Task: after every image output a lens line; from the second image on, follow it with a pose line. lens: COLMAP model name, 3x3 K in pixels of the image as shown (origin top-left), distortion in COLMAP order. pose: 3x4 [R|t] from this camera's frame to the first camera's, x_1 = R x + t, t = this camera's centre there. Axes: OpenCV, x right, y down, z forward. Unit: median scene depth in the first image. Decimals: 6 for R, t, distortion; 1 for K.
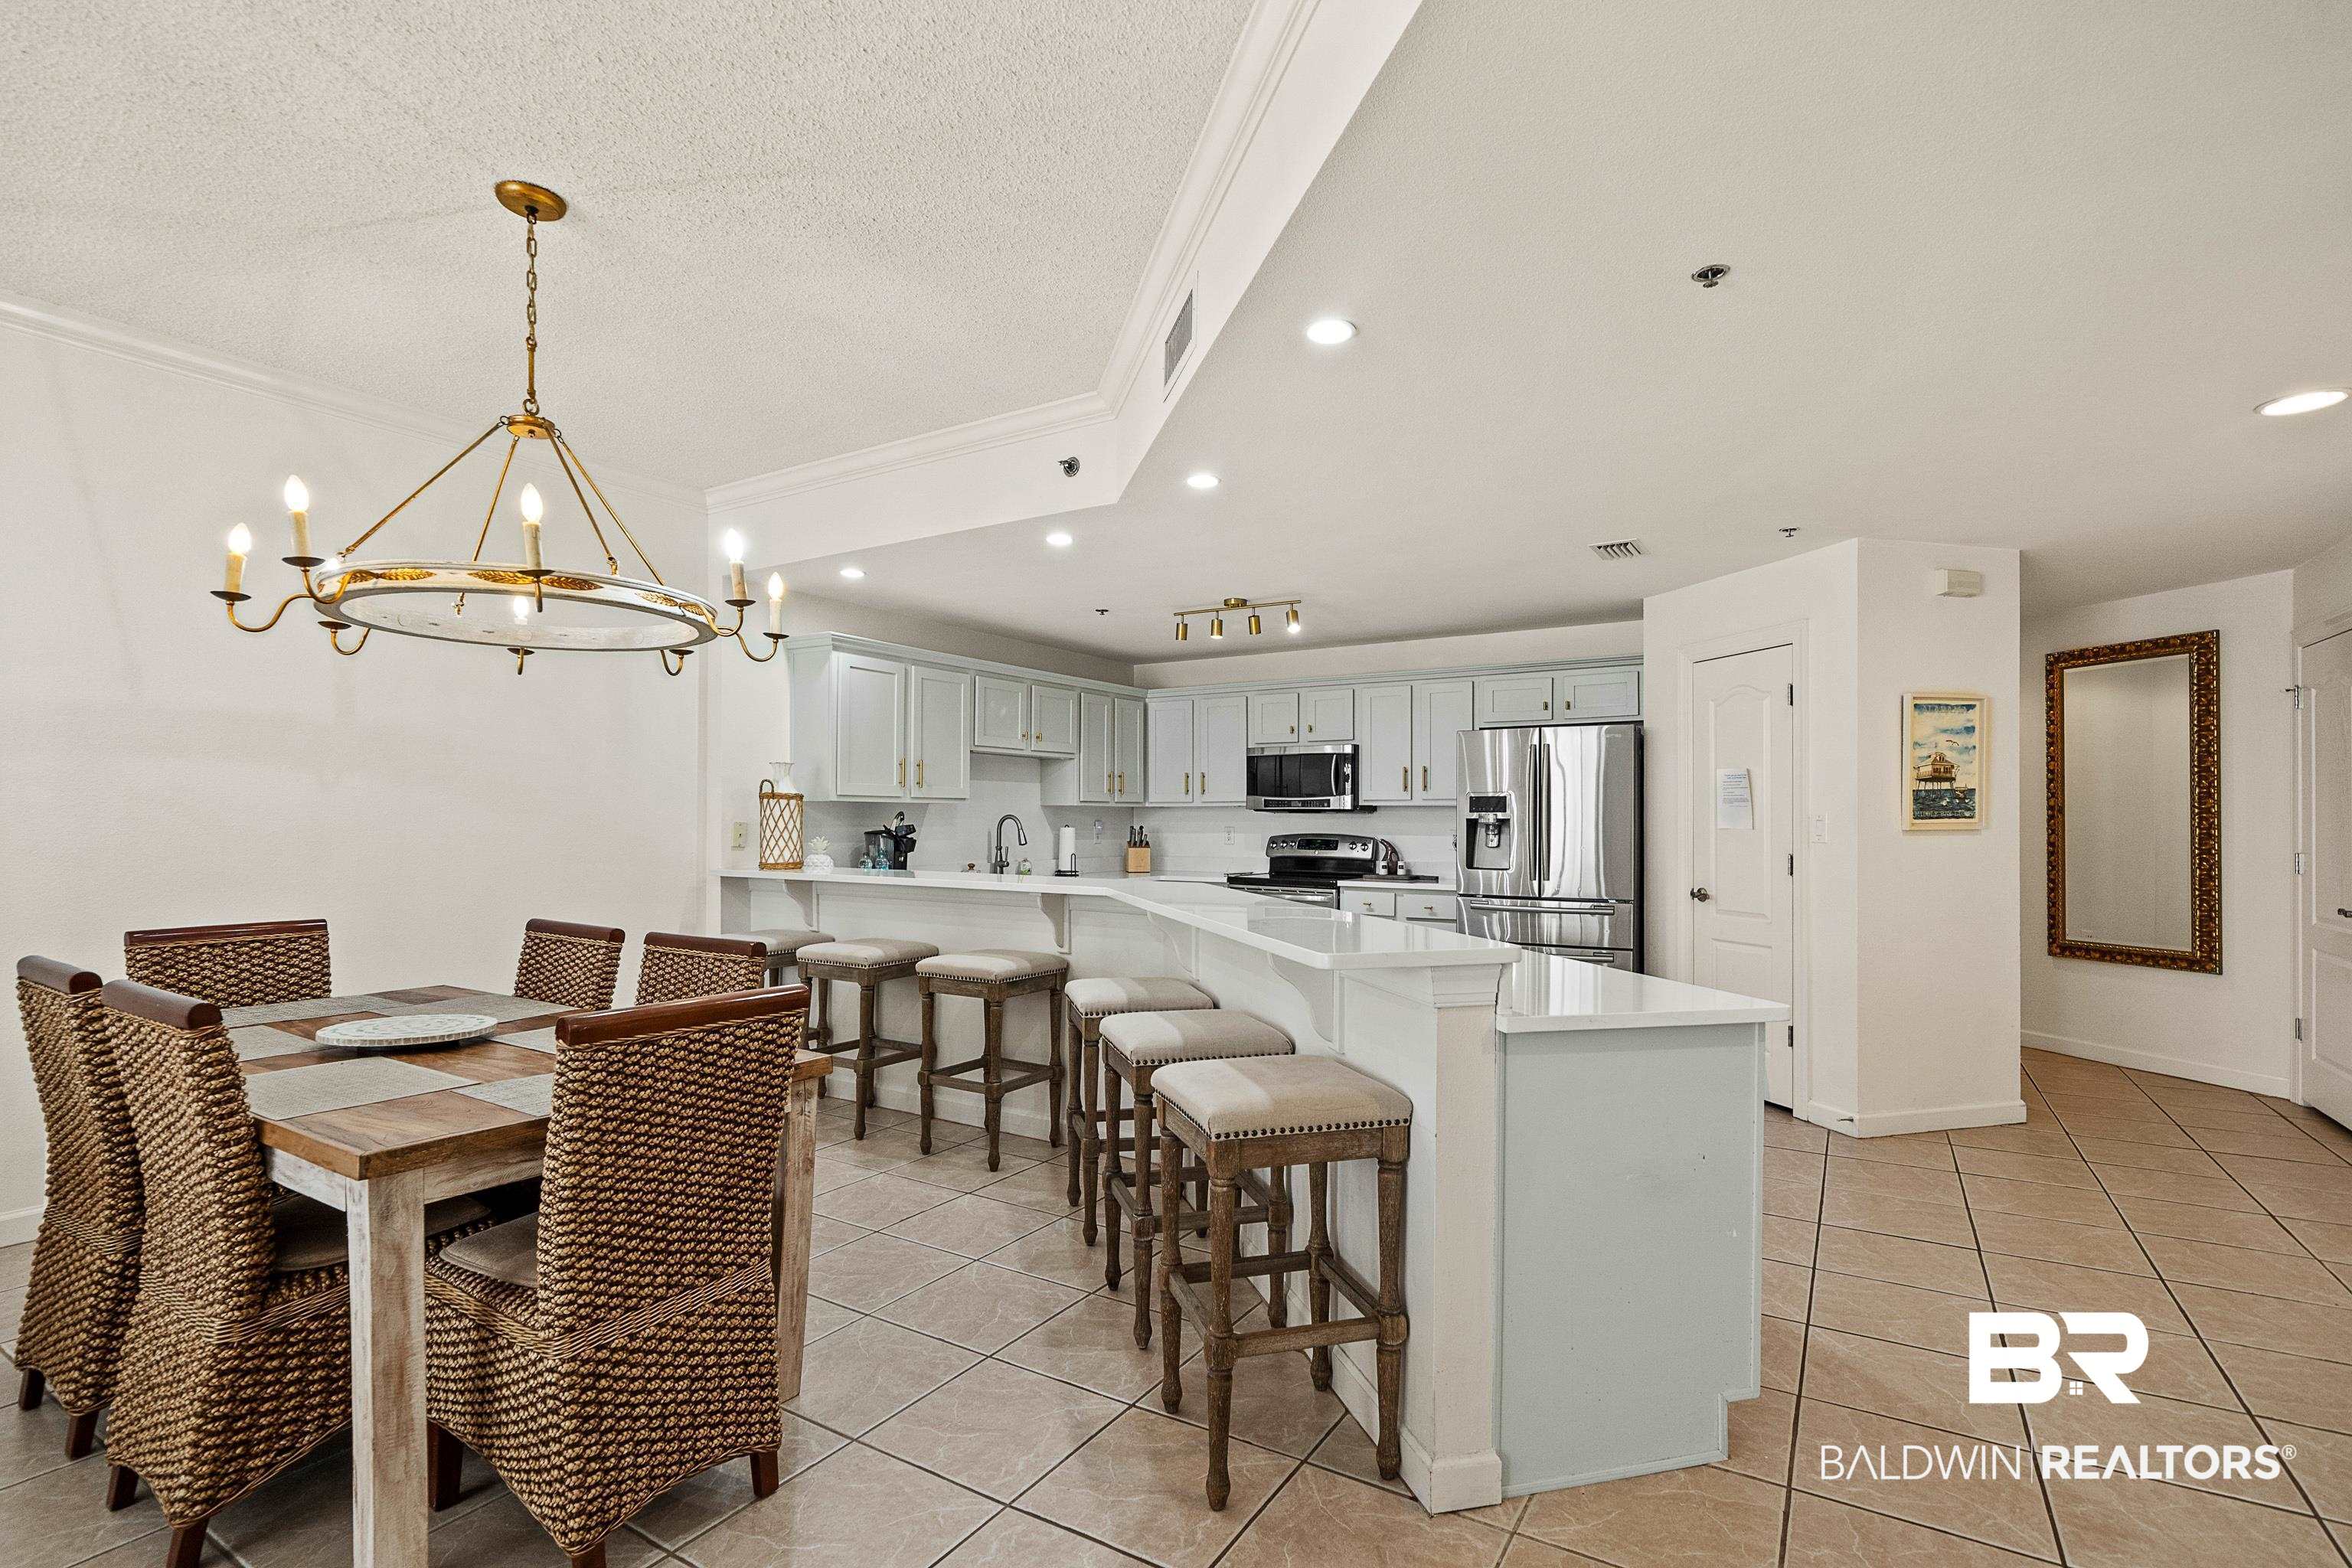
lens RADIAL K [[1087.9, 0, 1176.1], [0, 1087.9, 802.3], [0, 0, 1]] dist [0.001767, 0.000495]
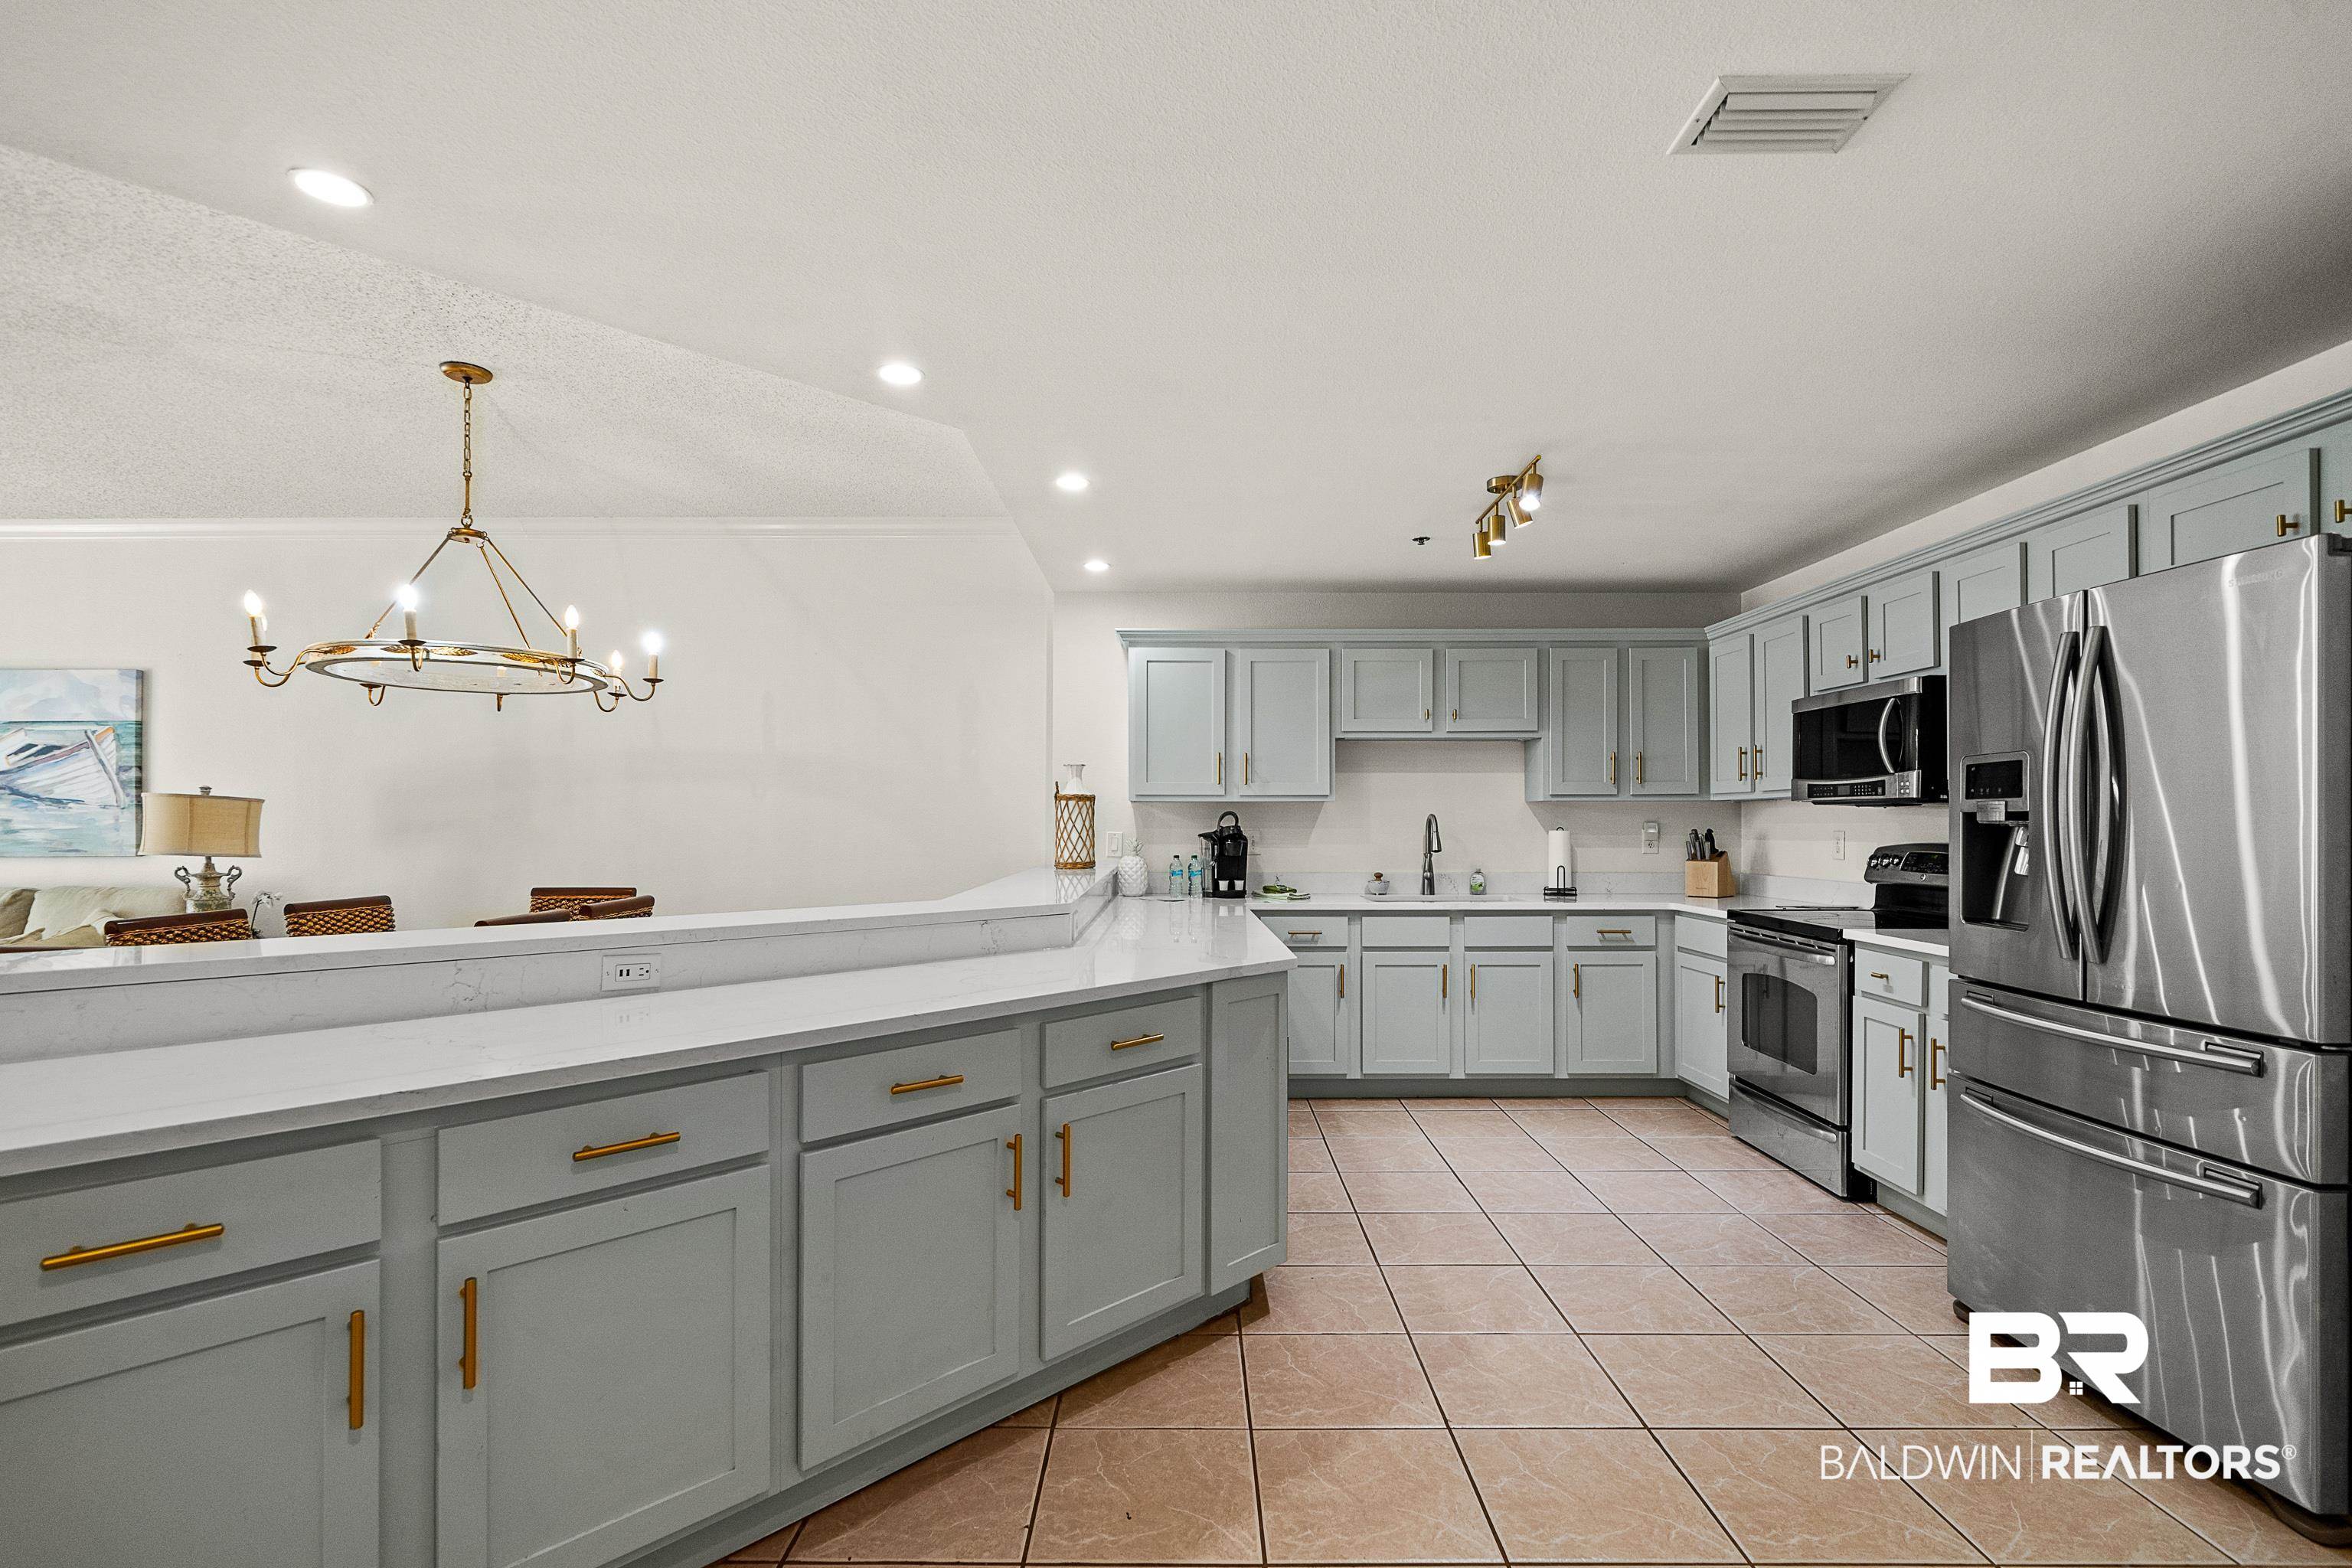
lens RADIAL K [[1087.9, 0, 1185.7], [0, 1087.9, 816.5], [0, 0, 1]] dist [0.001767, 0.000495]
pose [[0.528878, -0.008102, -0.848659, 0.462584], [0.014350, 0.999897, -0.000604, 0.011554], [0.848576, -0.011859, 0.528940, 0.452328]]
